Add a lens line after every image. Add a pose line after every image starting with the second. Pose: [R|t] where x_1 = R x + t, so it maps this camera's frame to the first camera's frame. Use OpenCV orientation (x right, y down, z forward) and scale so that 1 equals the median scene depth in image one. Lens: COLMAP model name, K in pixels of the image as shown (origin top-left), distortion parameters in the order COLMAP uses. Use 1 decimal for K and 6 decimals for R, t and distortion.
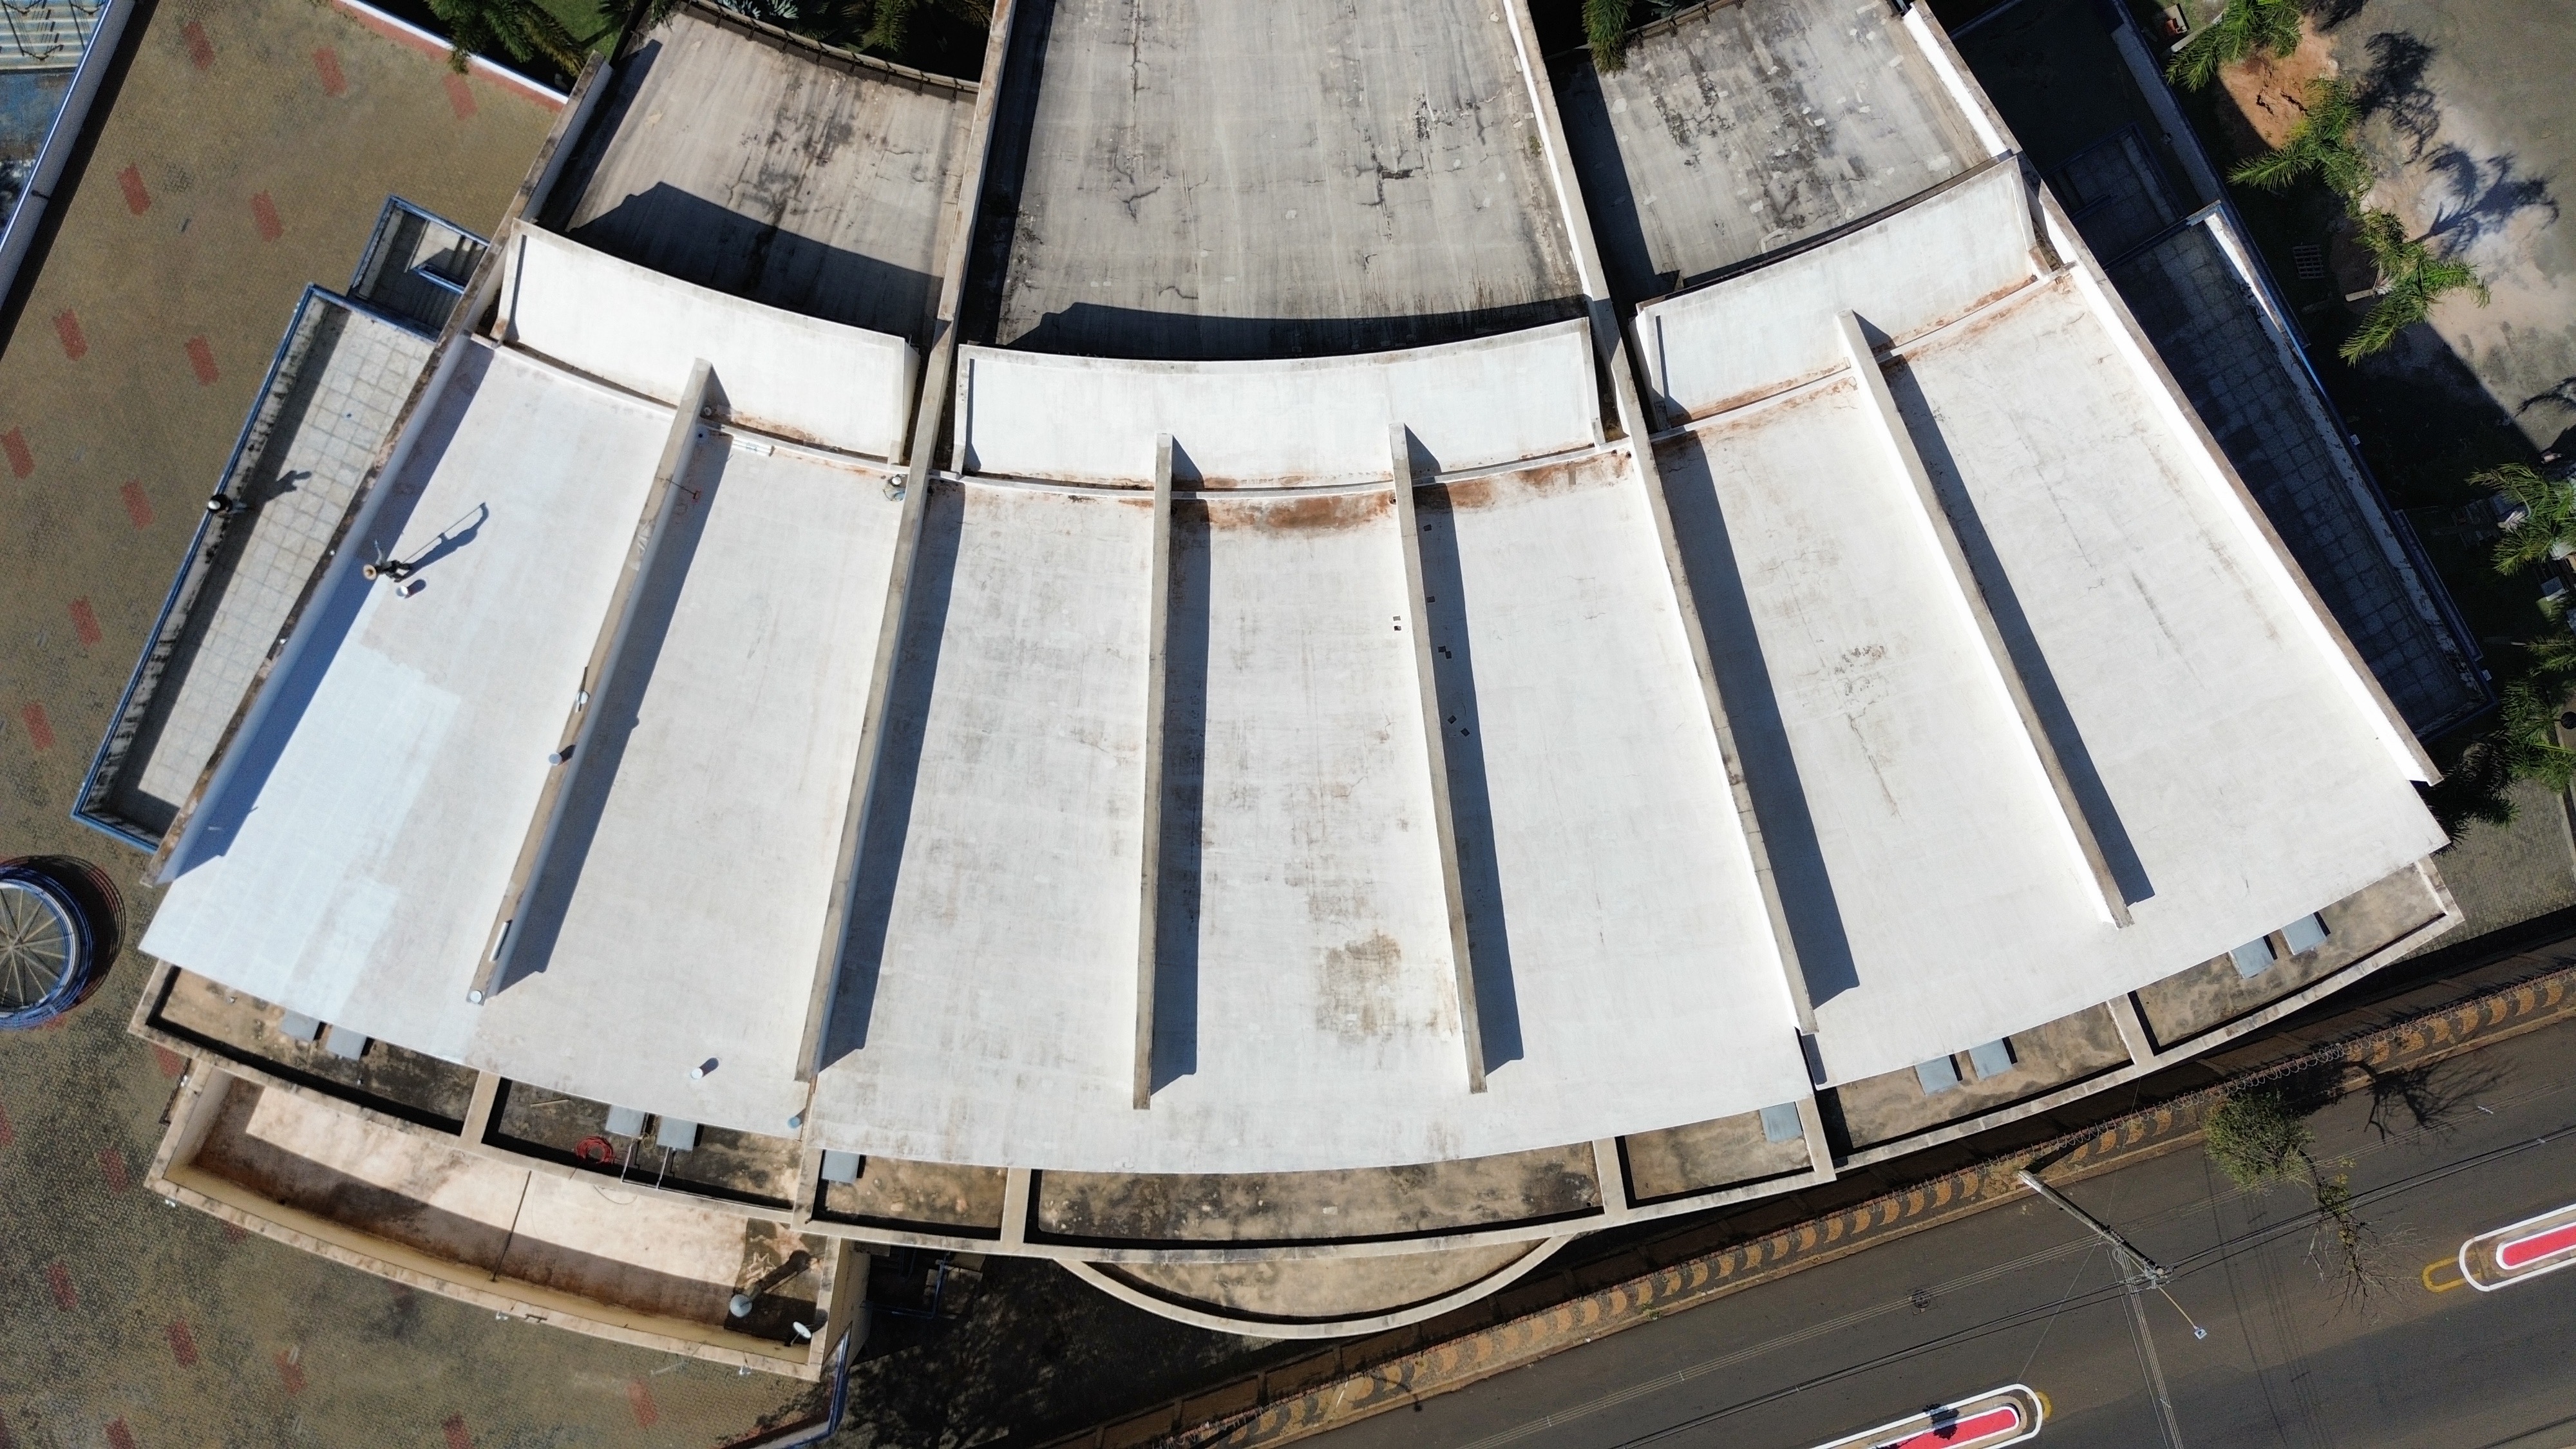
lens RADIAL K [[1825.0, 0, 1295.0], [0, 1825.0, 725.7], [0, 0, 1]] dist [0.069420, -0.070278]
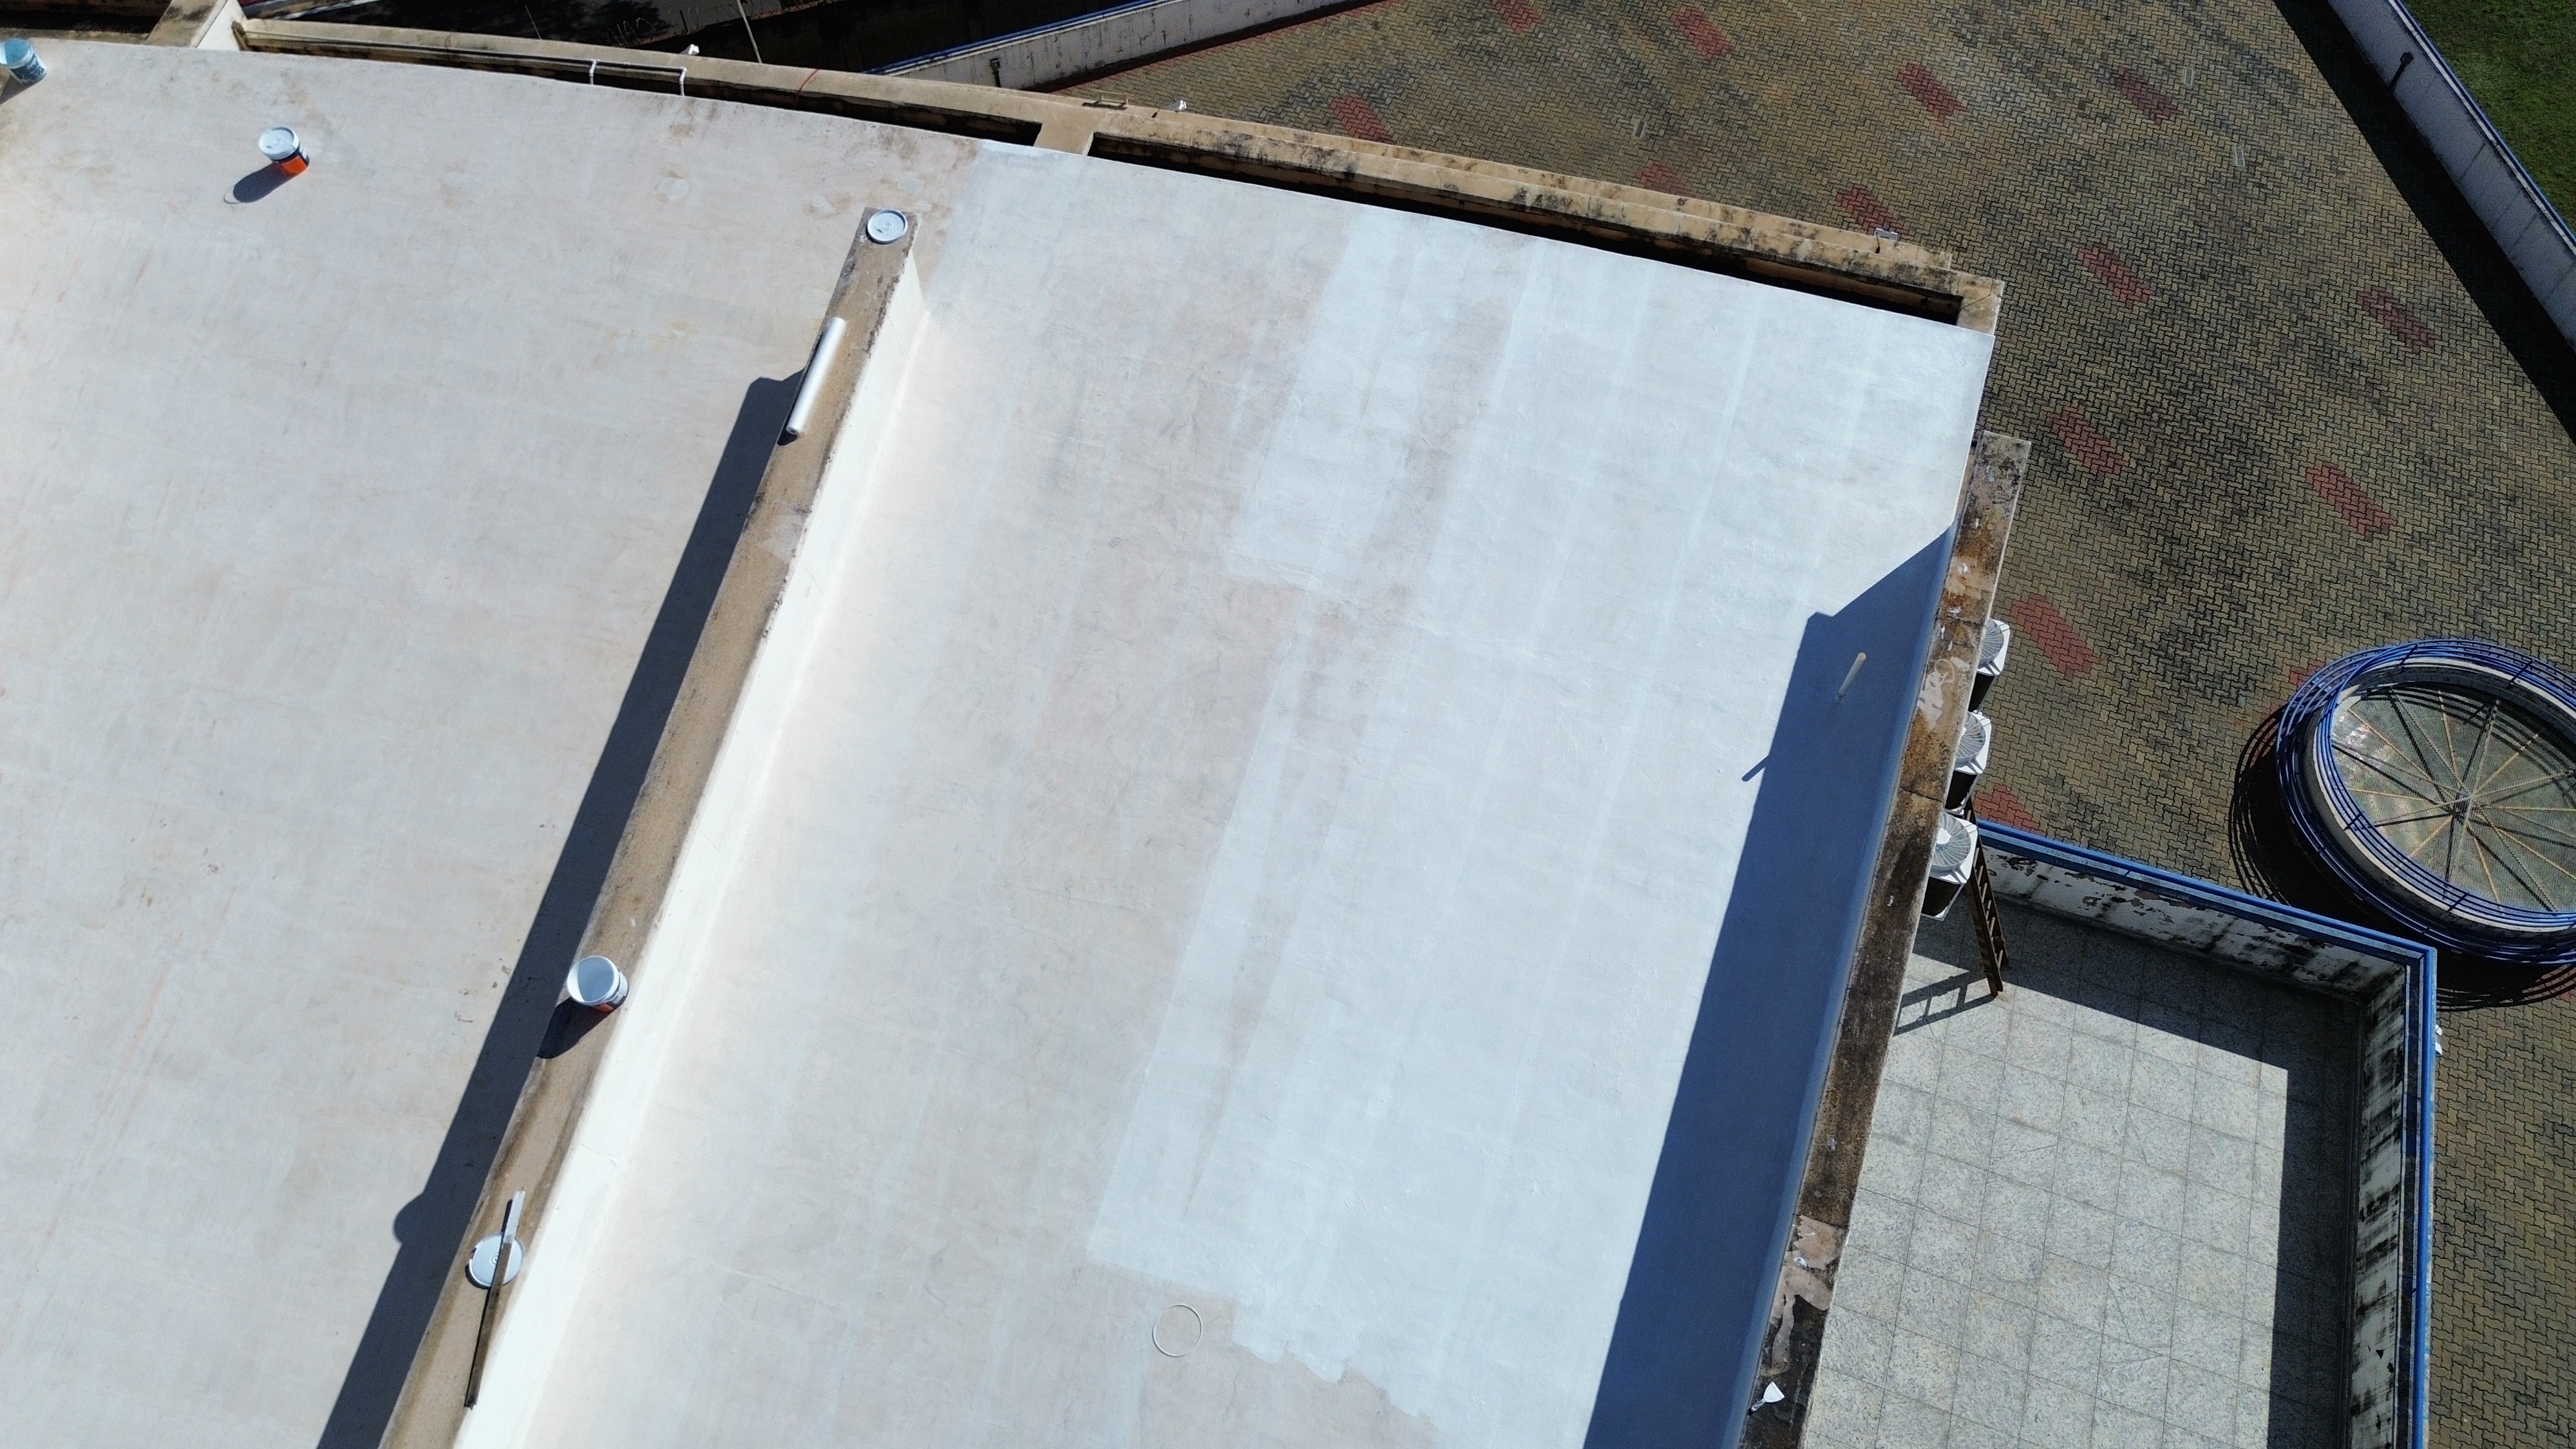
lens RADIAL K [[1825.0, 0, 1294.3], [0, 1825.0, 724.5], [0, 0, 1]] dist [0.069420, -0.070278]
pose [[-0.996451, 0.059460, -0.059577, -0.447957], [-0.082061, -0.843788, 0.530366, -0.084581], [-0.018735, 0.533373, 0.845673, 0.717455]]
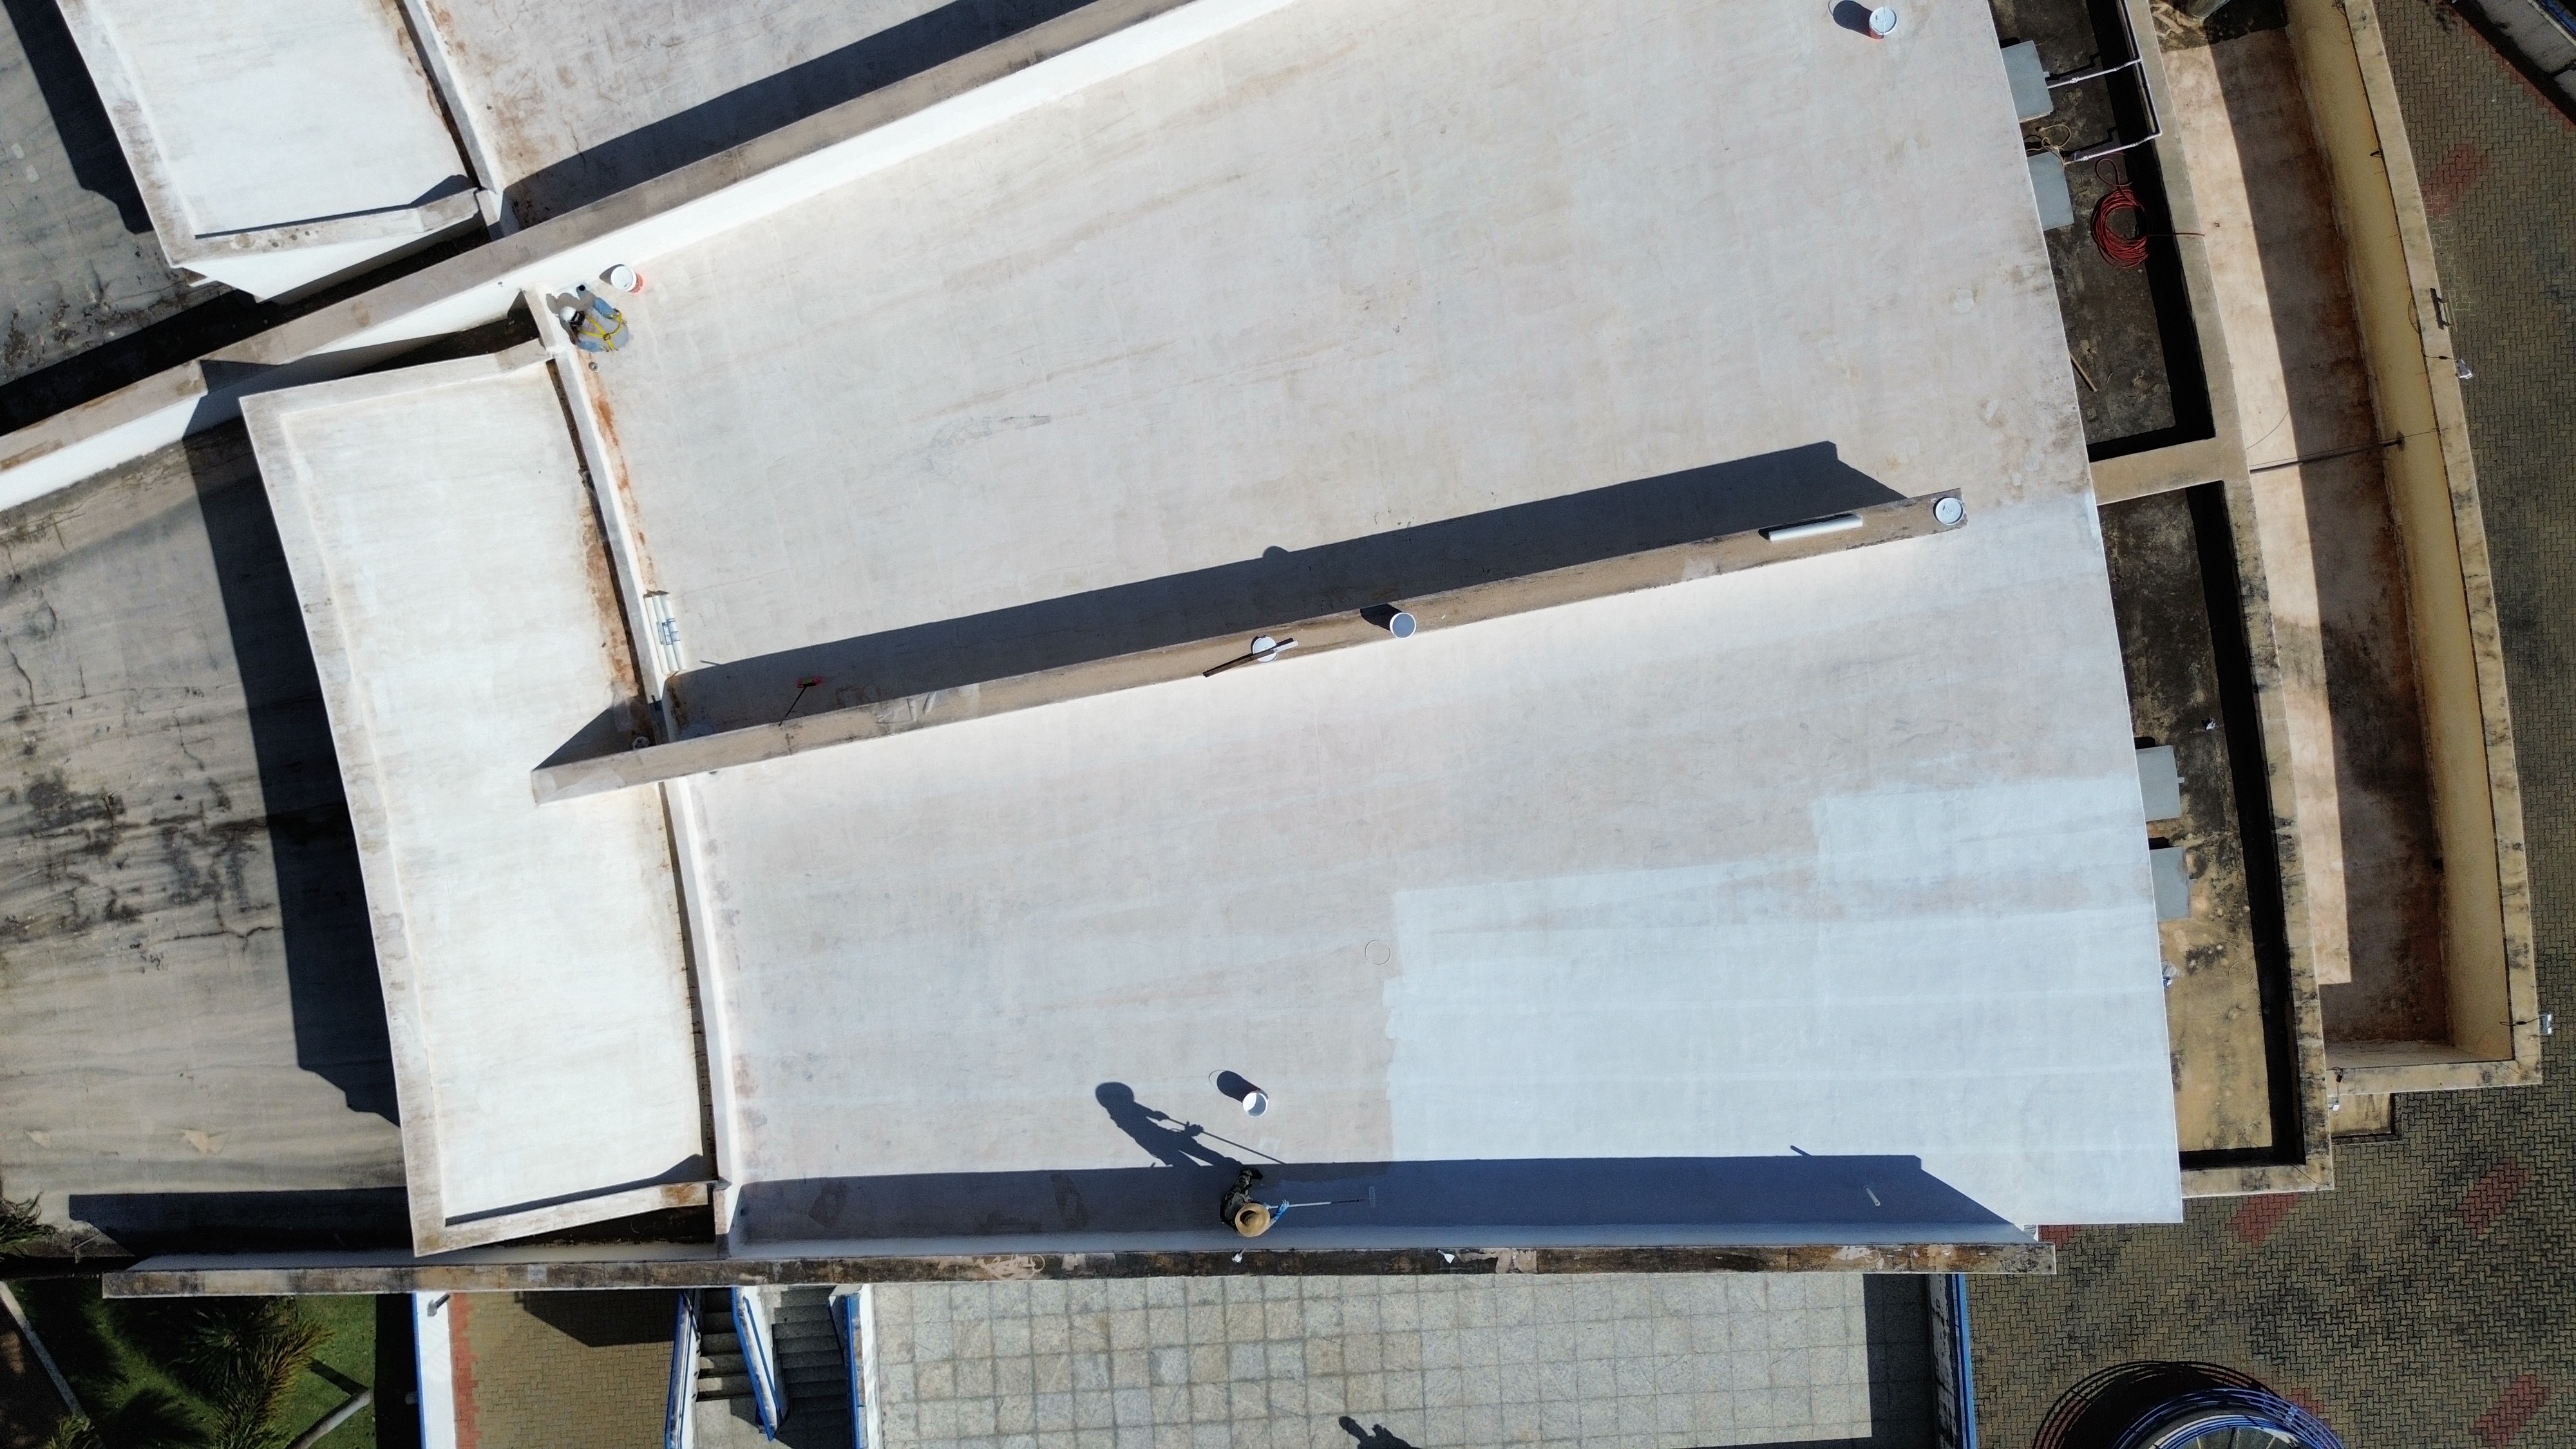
lens RADIAL K [[1825.0, 0, 1294.4], [0, 1825.0, 715.2], [0, 0, 1]] dist [0.069420, -0.070278]
pose [[-0.465687, -0.884260, -0.034920, -0.365200], [0.884948, -0.465407, -0.016238, -0.008329], [-0.001893, -0.038464, 0.999258, 0.506737]]
